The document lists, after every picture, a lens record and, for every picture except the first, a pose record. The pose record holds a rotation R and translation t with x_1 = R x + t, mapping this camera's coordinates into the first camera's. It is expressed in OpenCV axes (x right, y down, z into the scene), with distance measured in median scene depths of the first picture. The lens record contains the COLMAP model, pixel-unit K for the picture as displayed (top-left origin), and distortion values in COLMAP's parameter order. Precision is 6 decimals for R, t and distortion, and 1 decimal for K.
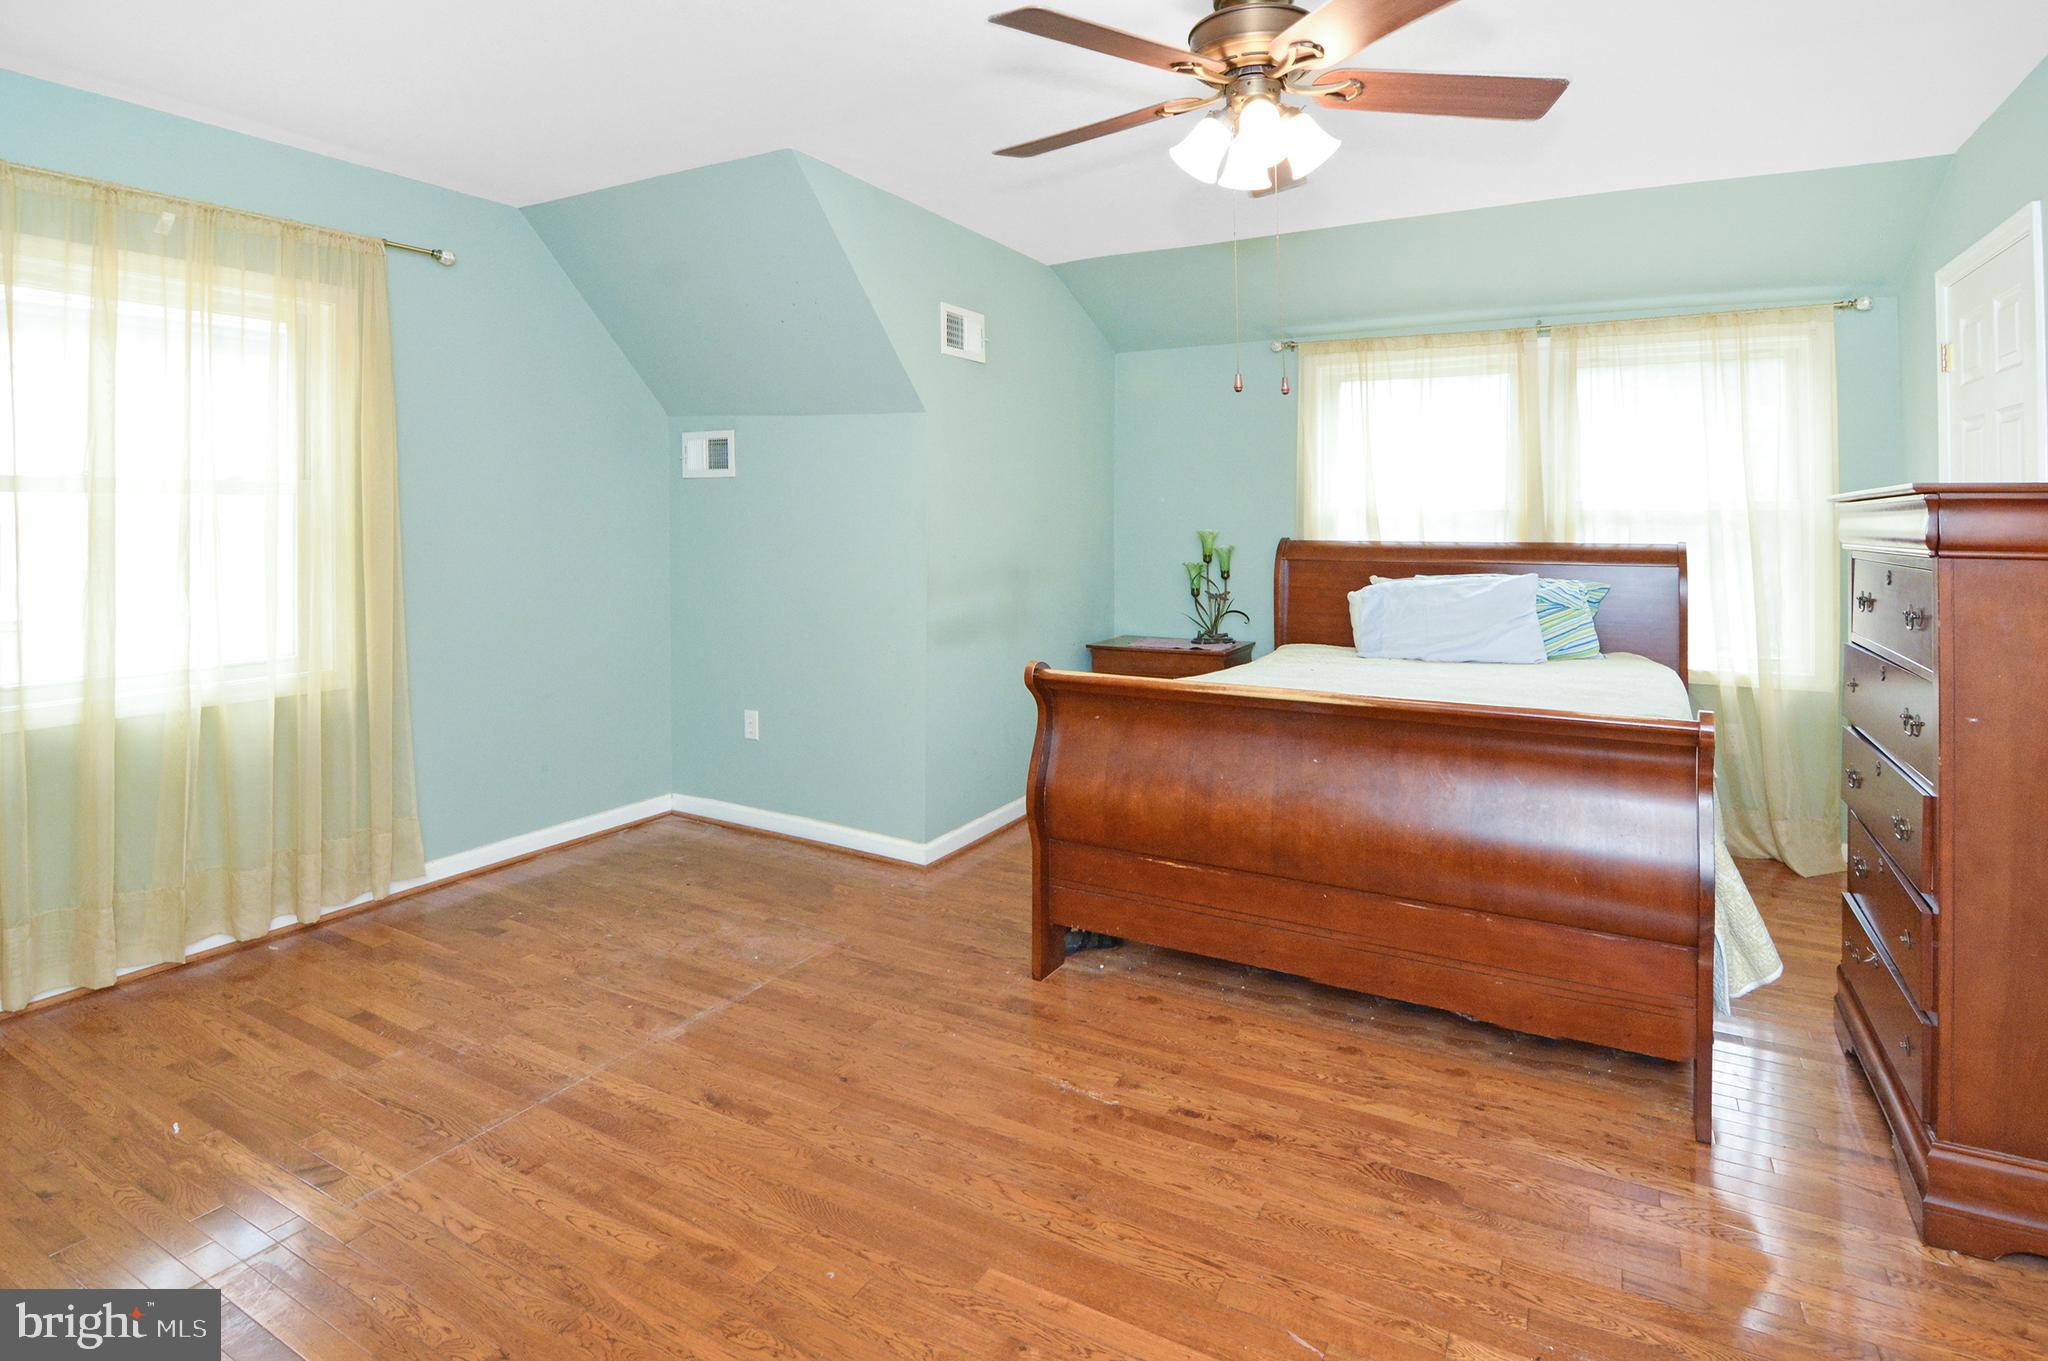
lens RADIAL K [[1048.0, 0, 1026.1], [0, 1048.0, 529.2], [0, 0, 1]] dist [-0.000266, -0.013888]
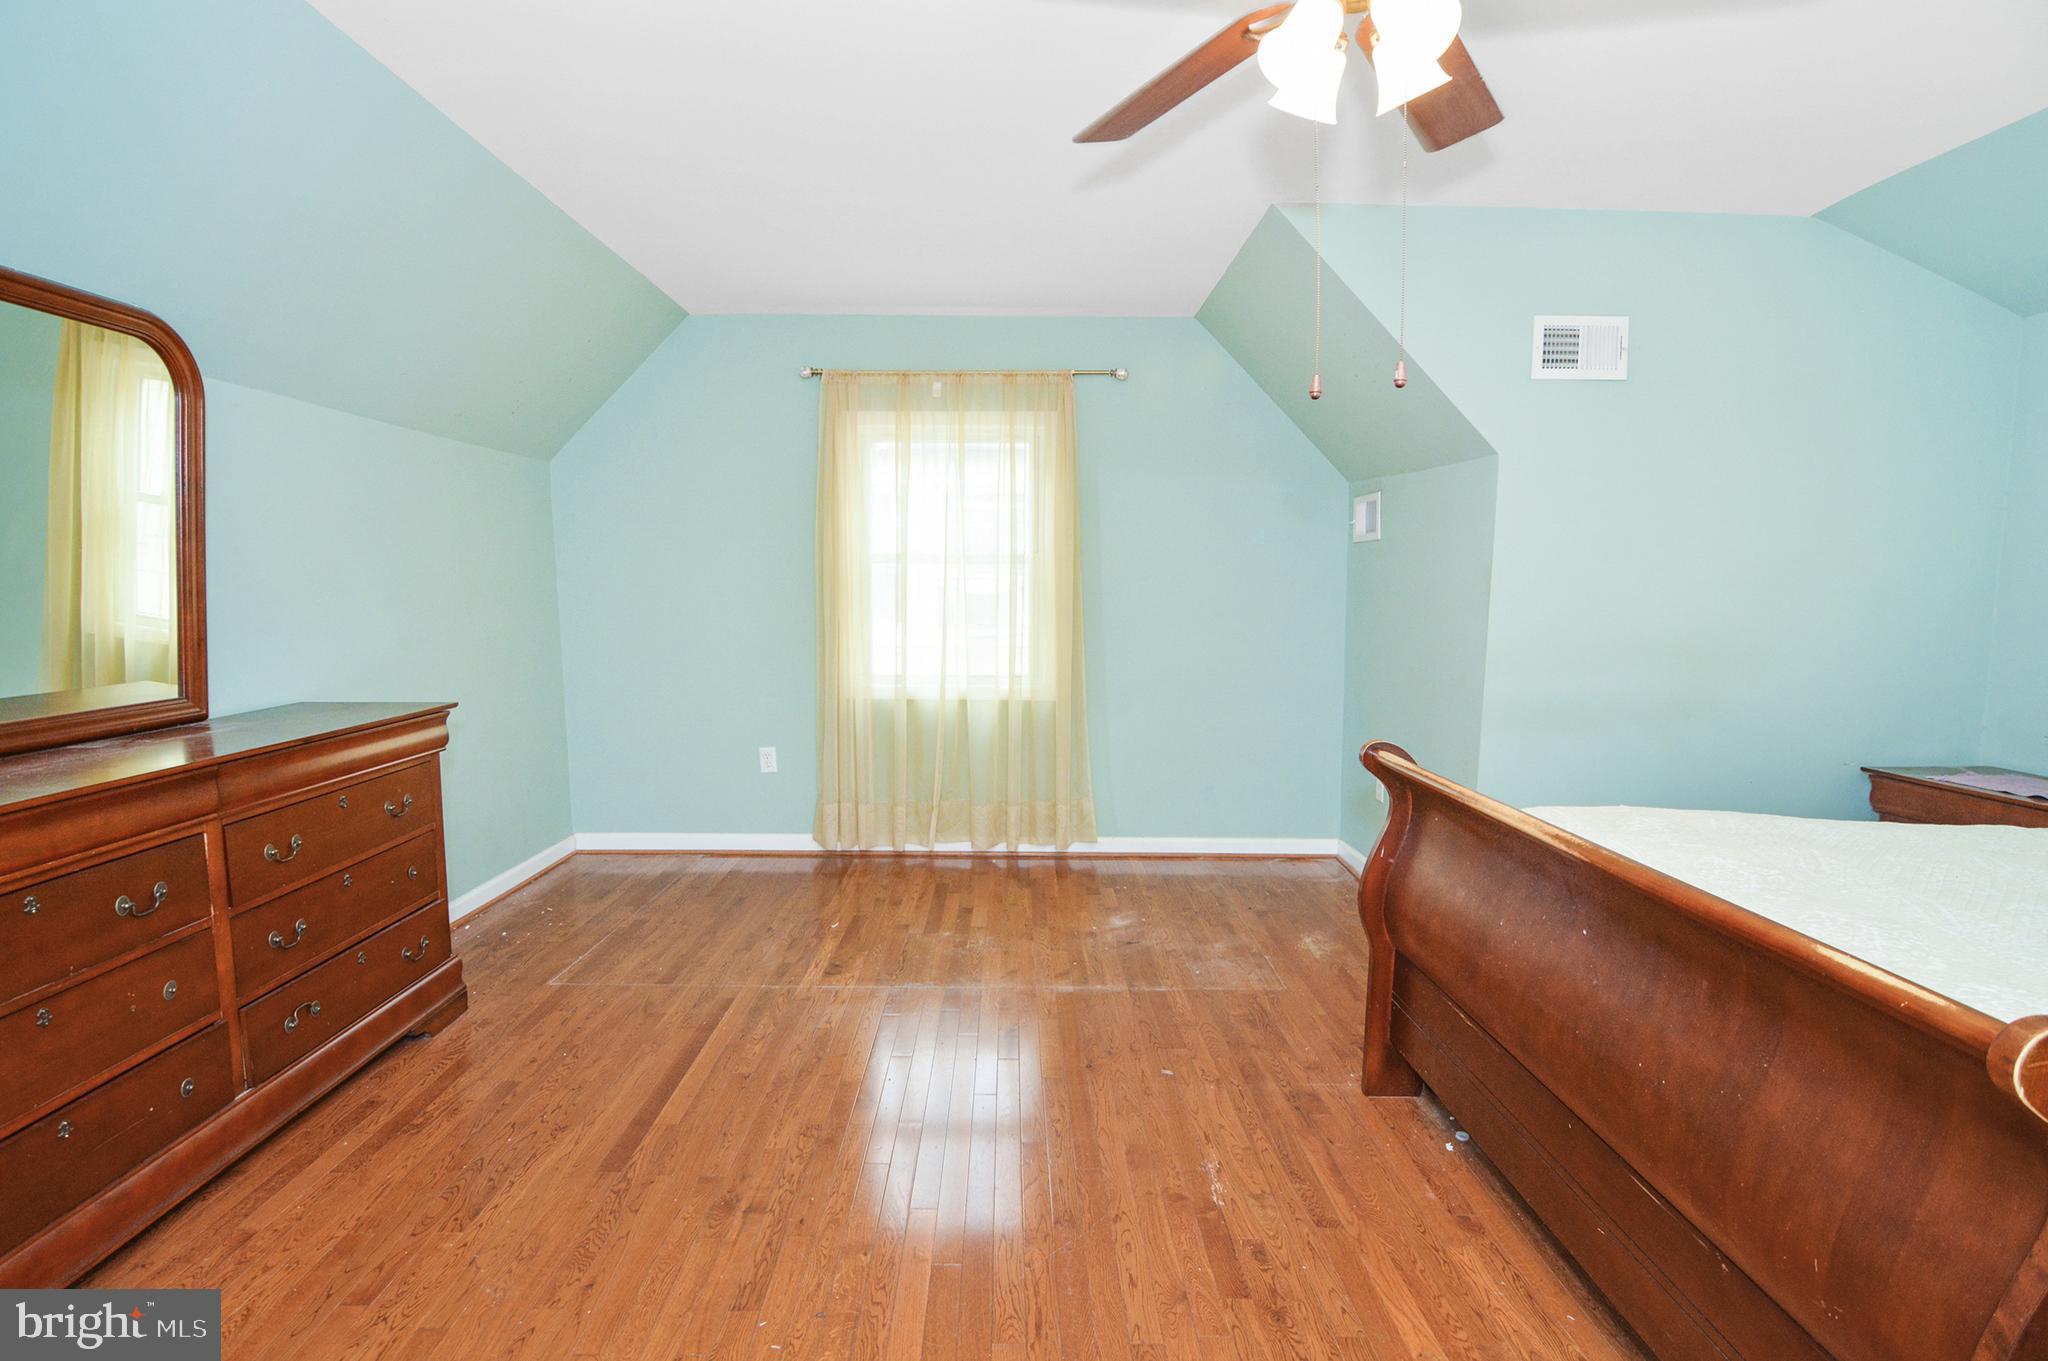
lens RADIAL K [[990.3, 0, 1013.3], [0, 990.3, 701.9], [0, 0, 1]] dist [-0.018573, -0.000360]
pose [[0.492269, 0.102233, -0.864419, 0.550079], [-0.016685, 0.994005, 0.108057, 0.011302], [0.870283, -0.038770, 0.491024, 0.333851]]
